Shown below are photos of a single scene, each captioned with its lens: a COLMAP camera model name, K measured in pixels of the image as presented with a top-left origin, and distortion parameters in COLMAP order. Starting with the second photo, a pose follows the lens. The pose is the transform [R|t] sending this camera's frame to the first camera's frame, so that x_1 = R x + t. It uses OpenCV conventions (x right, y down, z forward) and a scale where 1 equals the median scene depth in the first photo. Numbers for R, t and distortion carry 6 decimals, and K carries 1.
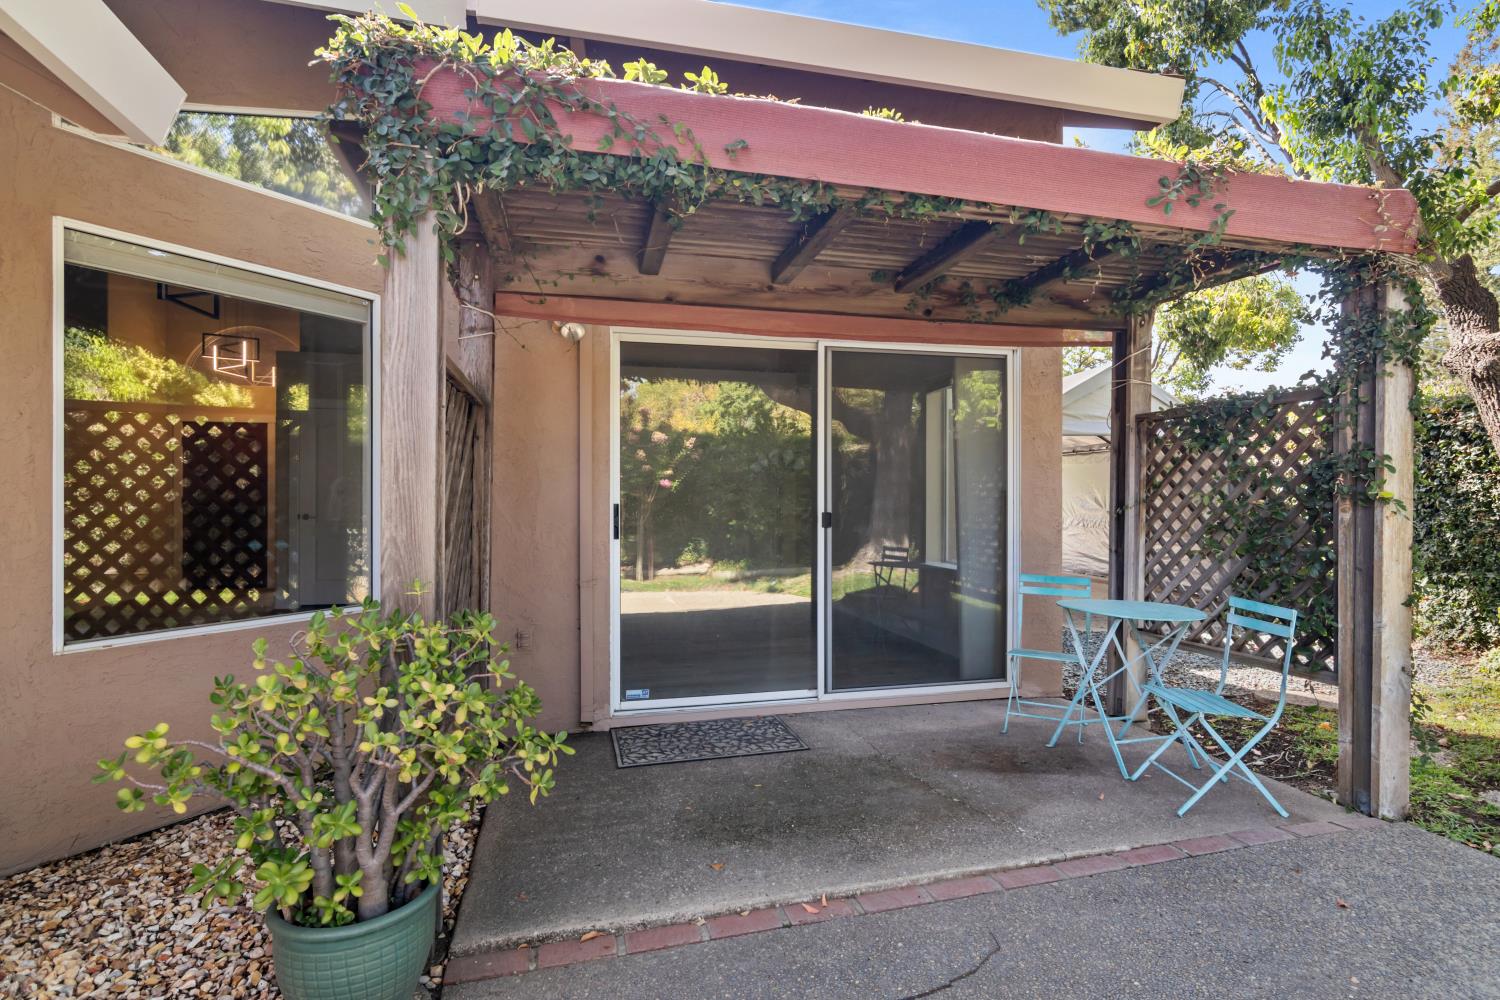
lens RADIAL K [[759.1, 0, 753.4], [0, 759.1, 507.4], [0, 0, 1]] dist [-0.000618, 0.000699]
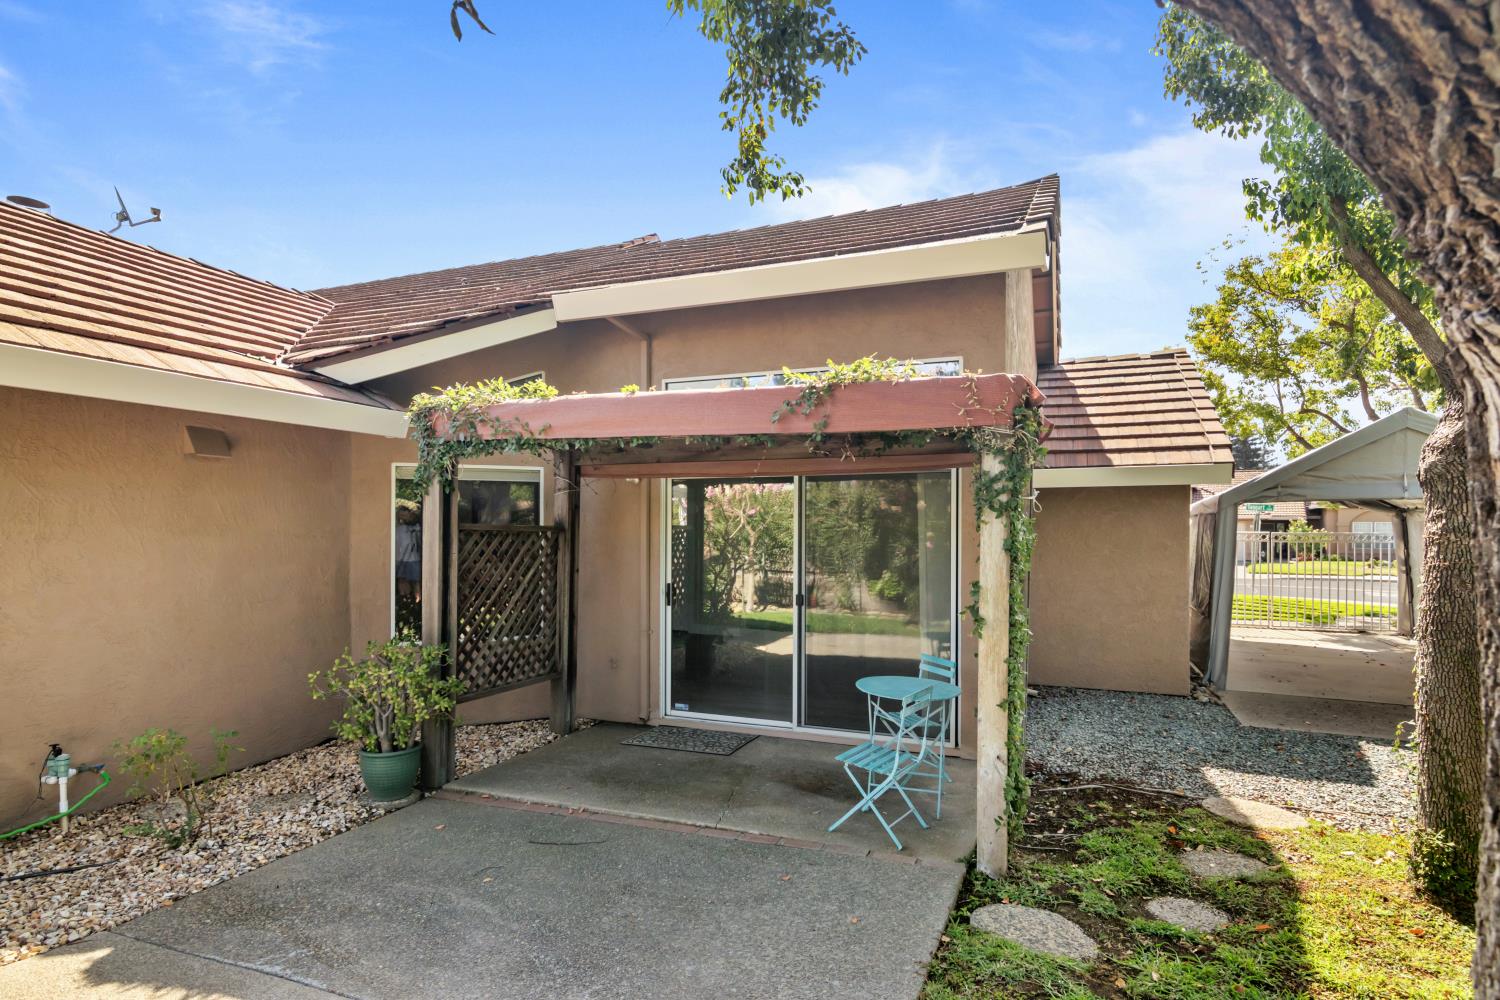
lens RADIAL K [[774.9, 0, 745.2], [0, 774.9, 509.9], [0, 0, 1]] dist [-0.000885, 0.001108]
pose [[0.806441, -0.011050, -0.591211, 1.261042], [-0.010781, 0.999384, -0.033385, -0.144166], [0.591216, 0.033297, 0.805826, -0.286525]]
